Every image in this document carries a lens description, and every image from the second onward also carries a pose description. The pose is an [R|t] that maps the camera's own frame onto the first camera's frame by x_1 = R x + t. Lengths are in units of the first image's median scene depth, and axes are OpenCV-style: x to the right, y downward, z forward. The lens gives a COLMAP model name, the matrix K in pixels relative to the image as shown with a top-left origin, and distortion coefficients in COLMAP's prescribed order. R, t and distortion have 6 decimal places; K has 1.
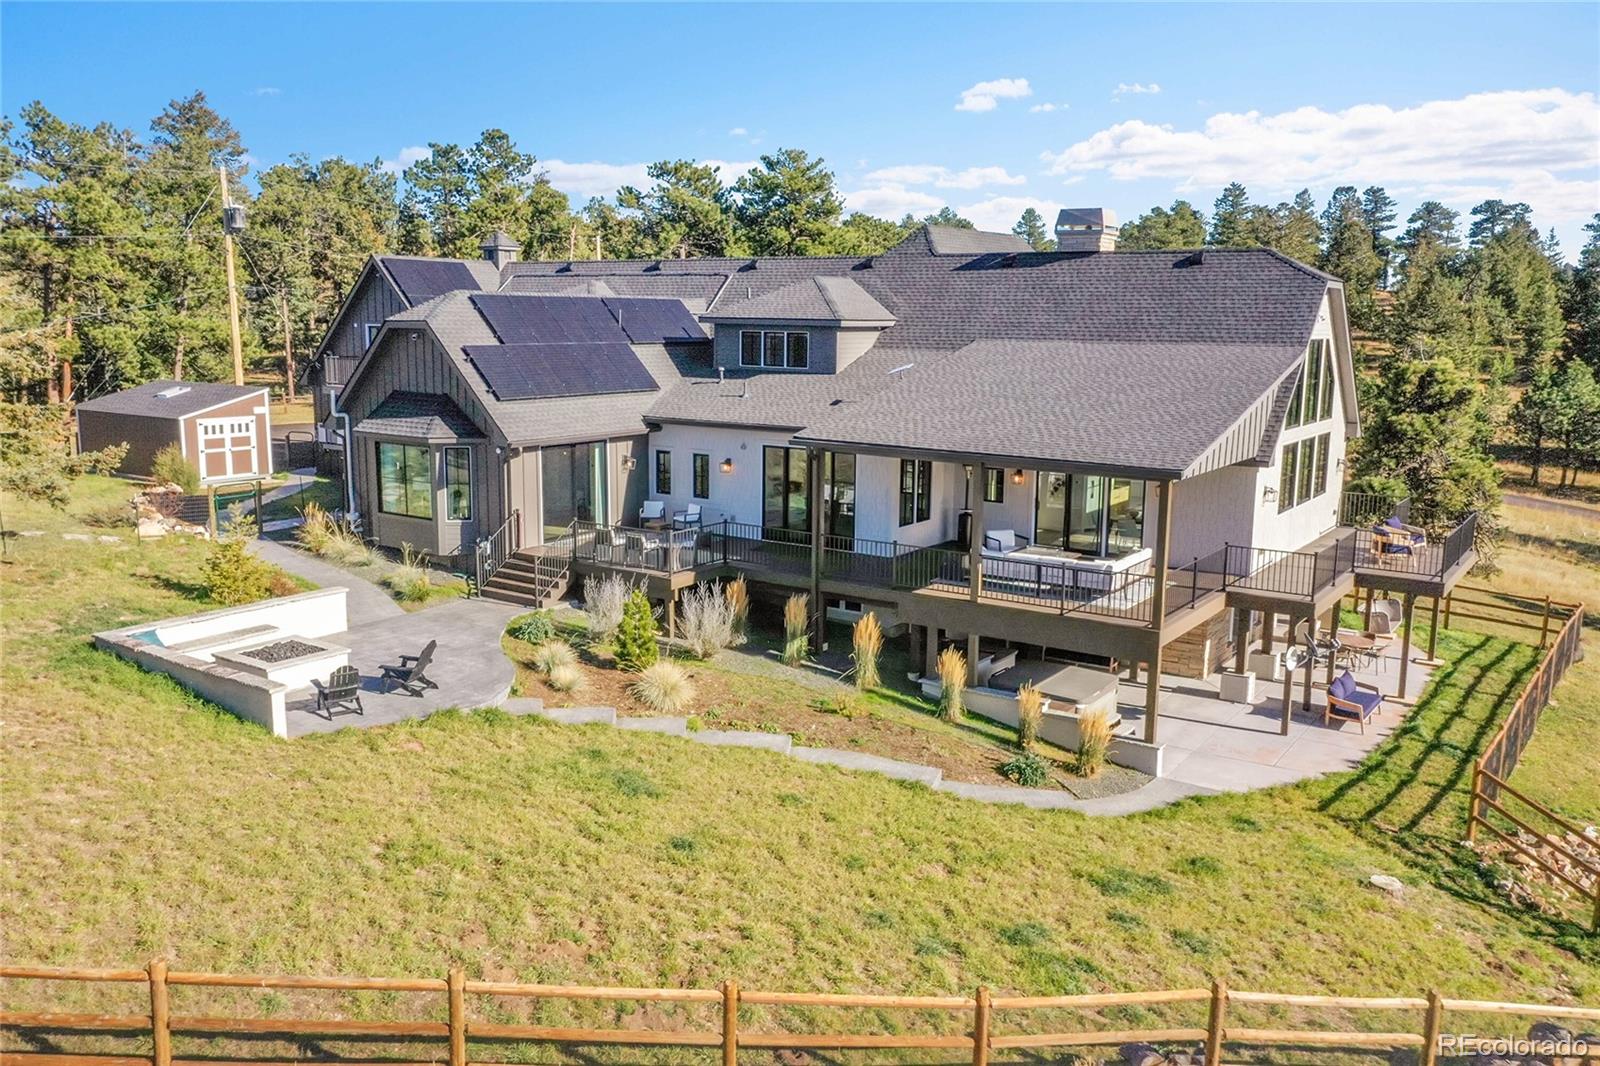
lens RADIAL K [[1254.2, 0, 800.0], [0, 1254.2, 533.0], [0, 0, 1]] dist [-0.000815, -0.000577]
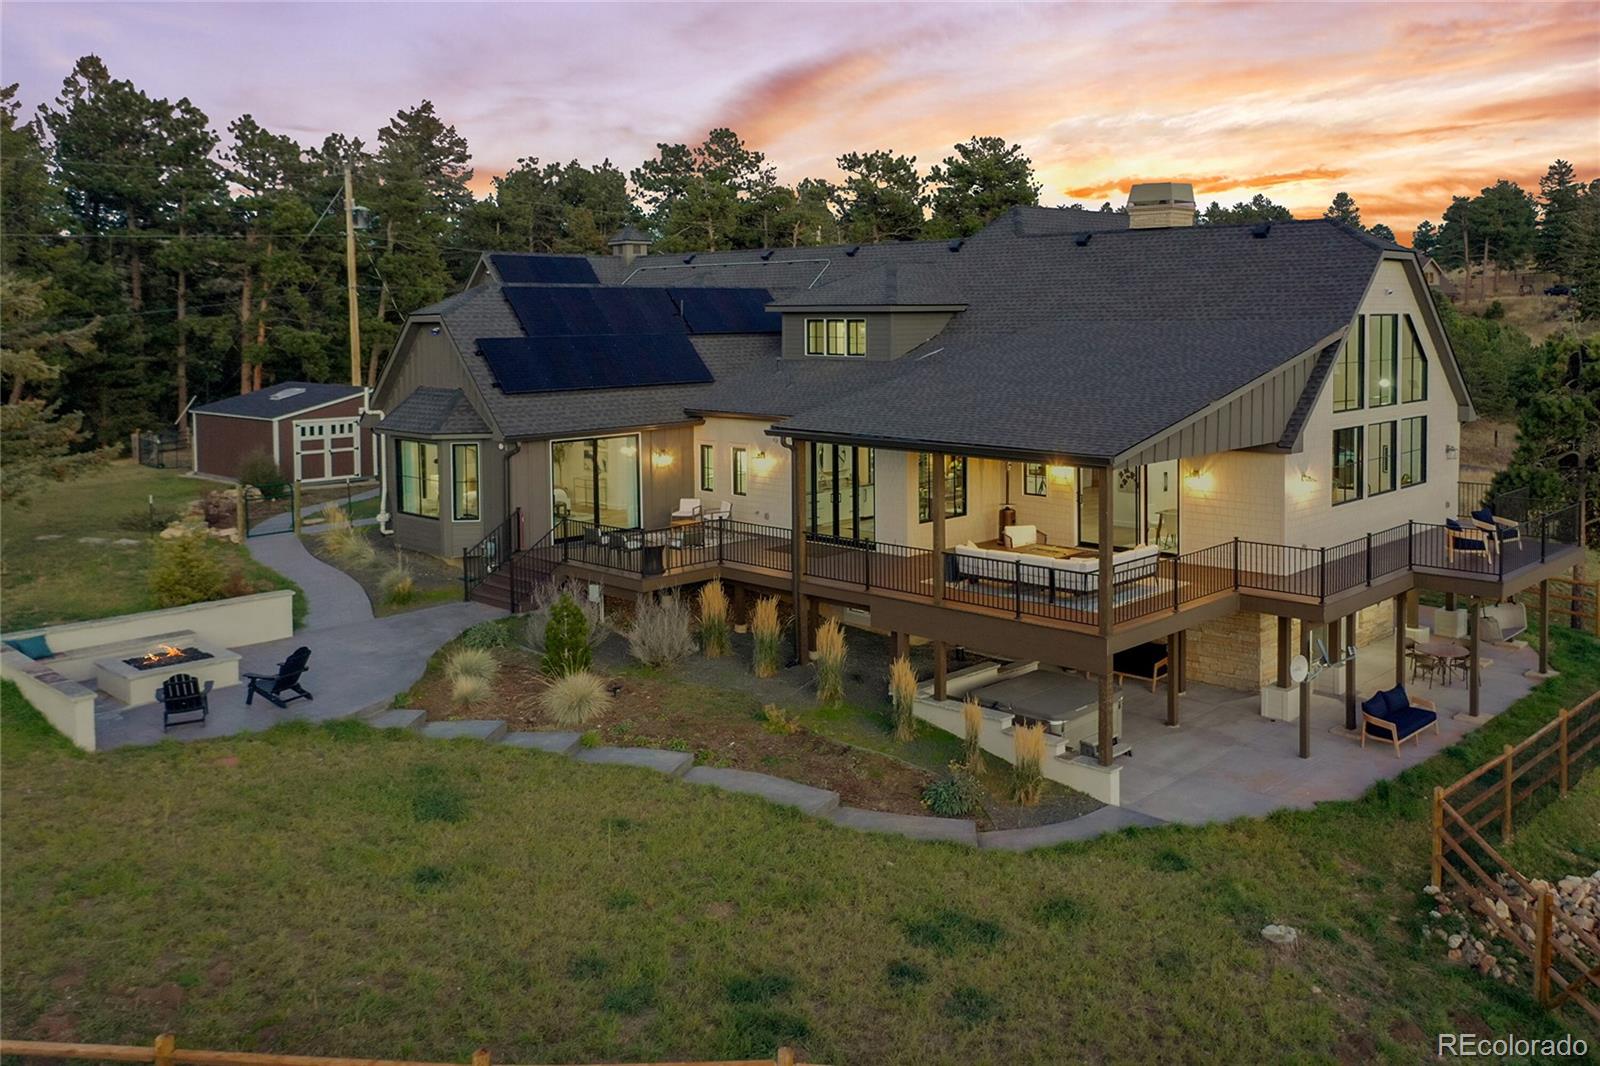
lens RADIAL K [[1321.1, 0, 1030.9], [0, 1321.1, 380.5], [0, 0, 1]] dist [-0.006017, 0.006292]
pose [[0.996049, -0.016516, -0.087255, 0.225777], [0.006005, 0.992831, -0.119378, 0.006267], [0.088601, 0.118382, 0.989007, 0.030223]]
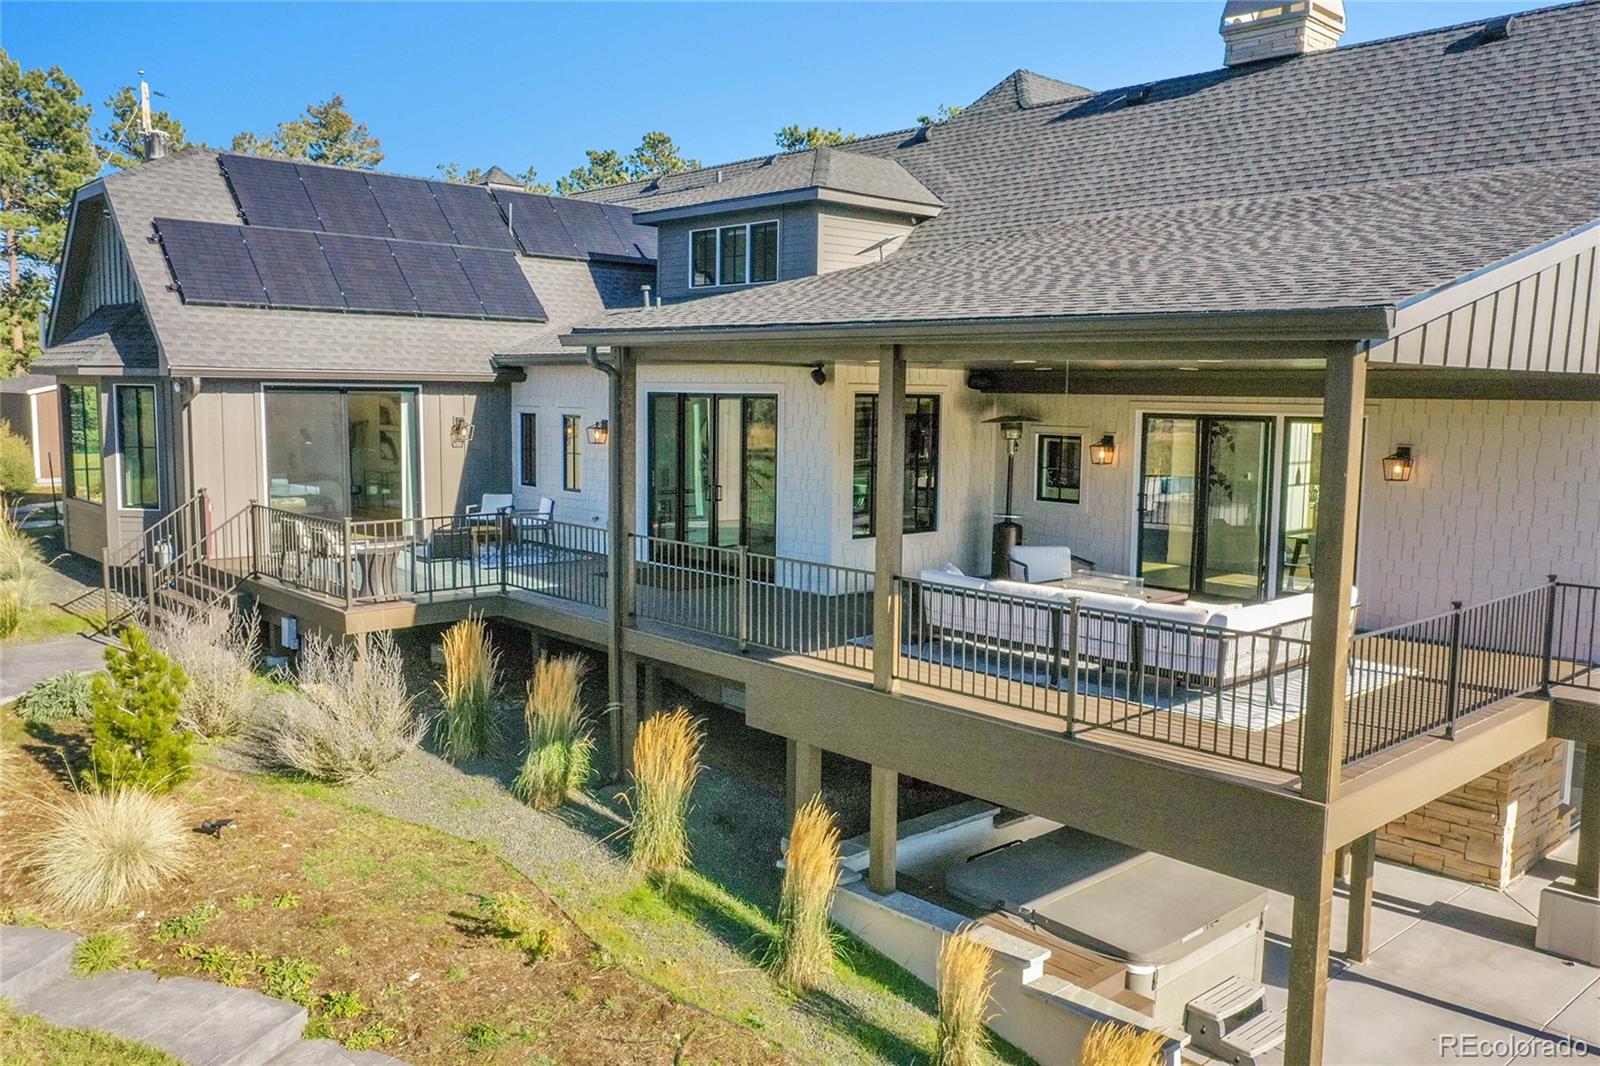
lens RADIAL K [[1254.2, 0, 800.0], [0, 1254.2, 533.0], [0, 0, 1]] dist [-0.000815, -0.000577]
pose [[0.974803, 0.026692, -0.221466, 0.156724], [-0.040304, 0.997550, -0.057173, 0.021512], [0.219398, 0.064658, 0.973491, 0.449963]]
